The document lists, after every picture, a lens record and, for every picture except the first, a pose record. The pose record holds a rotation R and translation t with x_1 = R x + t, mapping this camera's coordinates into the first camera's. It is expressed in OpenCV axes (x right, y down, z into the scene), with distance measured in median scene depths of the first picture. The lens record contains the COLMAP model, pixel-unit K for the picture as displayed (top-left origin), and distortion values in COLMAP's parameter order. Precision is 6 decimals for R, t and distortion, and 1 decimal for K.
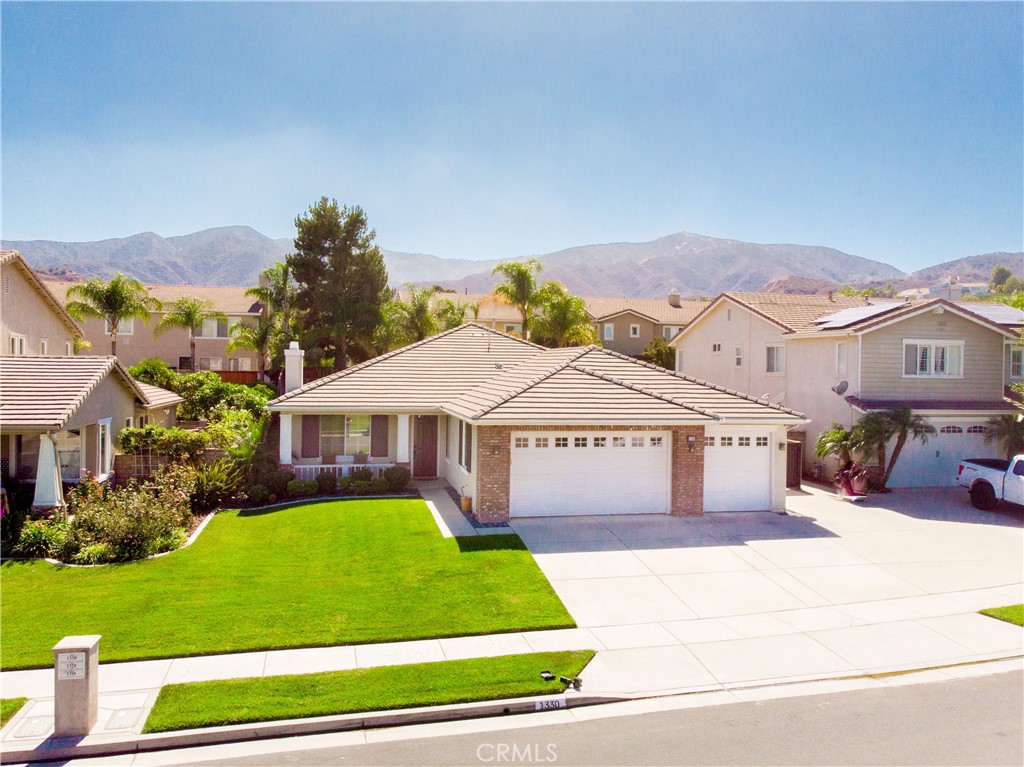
lens RADIAL K [[792.2, 0, 532.7], [0, 792.2, 382.9], [0, 0, 1]] dist [0.001588, 0.003865]
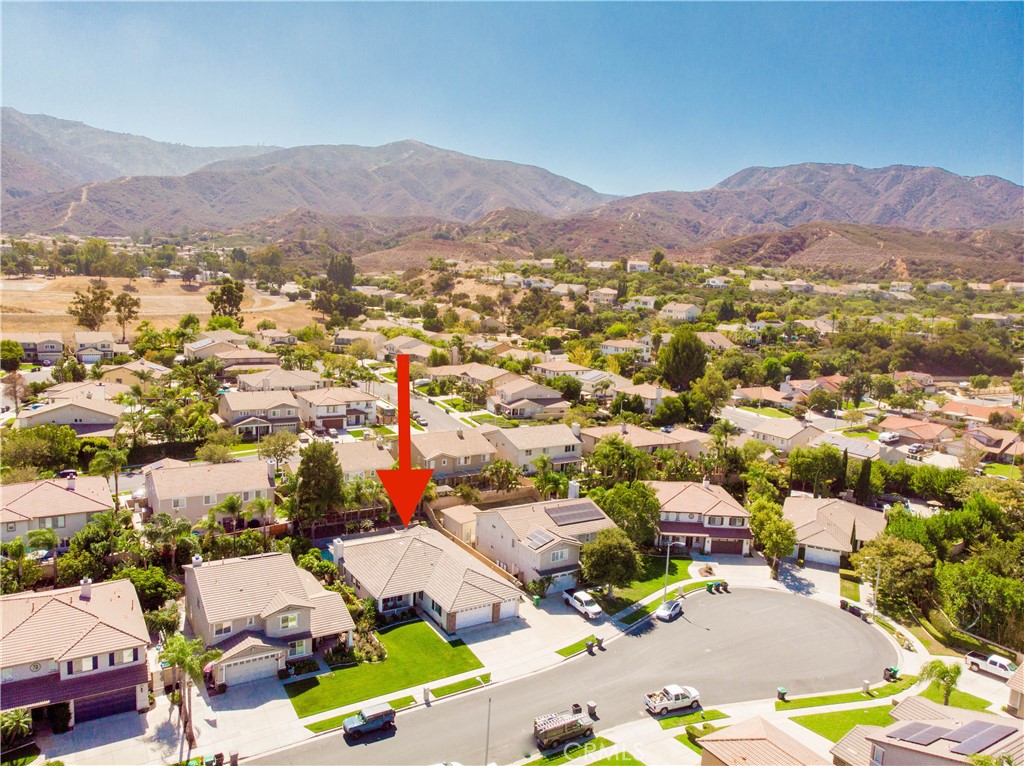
lens RADIAL K [[748.2, 0, 512.0], [0, 748.2, 383.0], [0, 0, 1]] dist [-0.008967, 0.030578]
pose [[0.946465, -0.010315, 0.322642, -0.751340], [-0.034861, 0.990378, 0.133927, -1.239251], [-0.320919, -0.138005, 0.936998, -1.929270]]
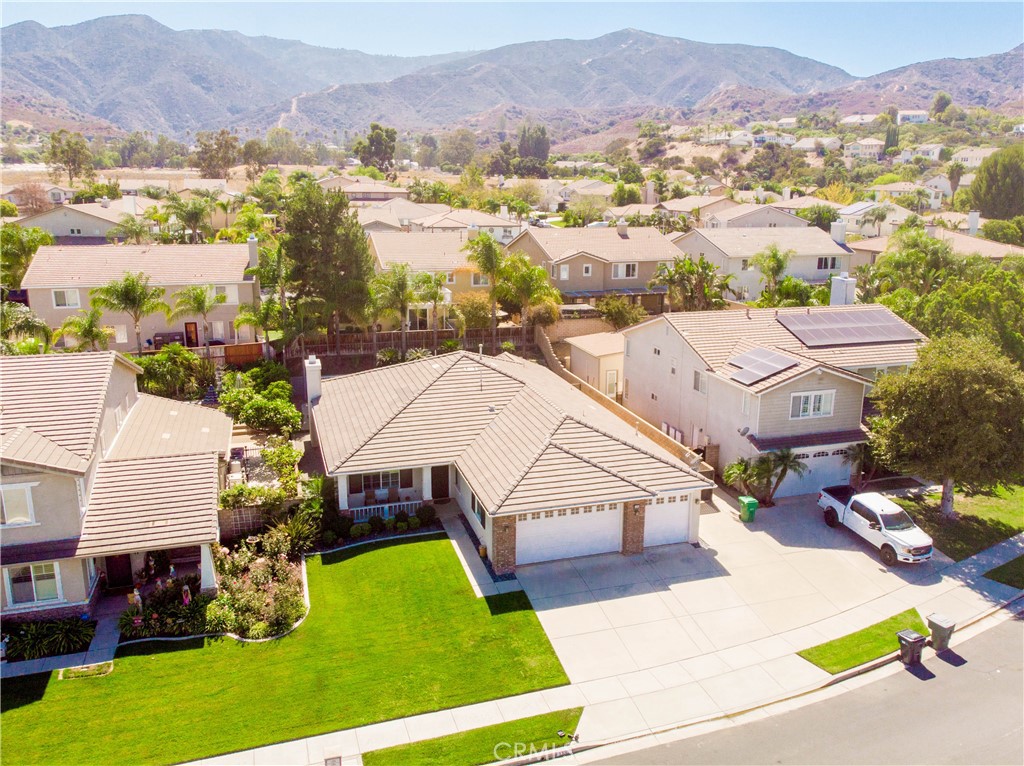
lens RADIAL K [[803.6, 0, 540.7], [0, 803.6, 381.1], [0, 0, 1]] dist [-0.004989, -0.000071]
pose [[0.996395, -0.022095, 0.081905, -0.075835], [0.002704, 0.973269, 0.229654, -0.403693], [-0.084789, -0.228604, 0.969820, -0.305074]]
